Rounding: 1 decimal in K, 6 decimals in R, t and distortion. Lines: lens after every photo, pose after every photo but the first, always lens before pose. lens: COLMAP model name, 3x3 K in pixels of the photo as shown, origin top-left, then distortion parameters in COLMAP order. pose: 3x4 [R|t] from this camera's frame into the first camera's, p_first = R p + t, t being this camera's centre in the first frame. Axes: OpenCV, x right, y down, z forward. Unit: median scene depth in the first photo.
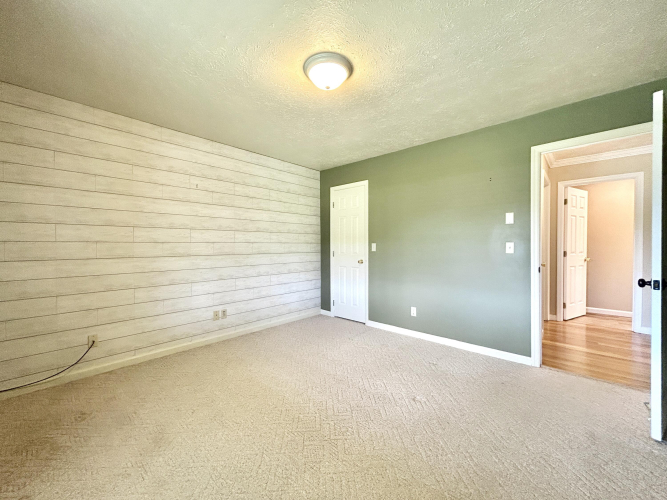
lens RADIAL K [[268.6, 0, 330.8], [0, 268.6, 252.3], [0, 0, 1]] dist [0.000747, -0.000058]
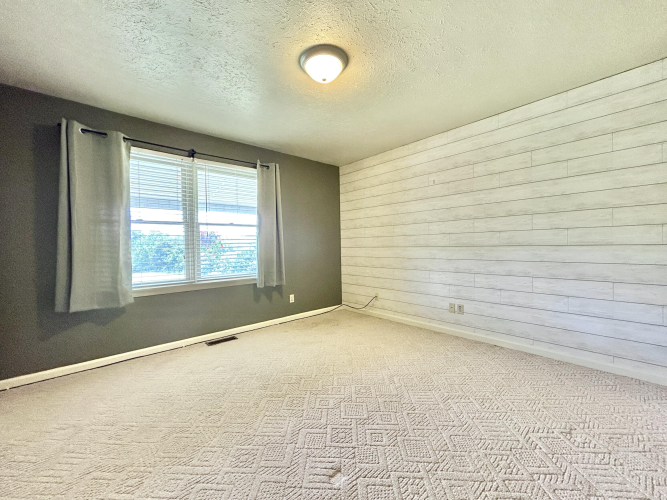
lens RADIAL K [[281.1, 0, 333.5], [0, 281.1, 250.0], [0, 0, 1]] dist [-0.000624, -0.000177]
pose [[-0.120349, 0.039311, -0.991953, 0.561308], [0.010155, 0.999212, 0.038366, -0.017704], [0.992680, -0.005456, -0.120654, 0.610009]]
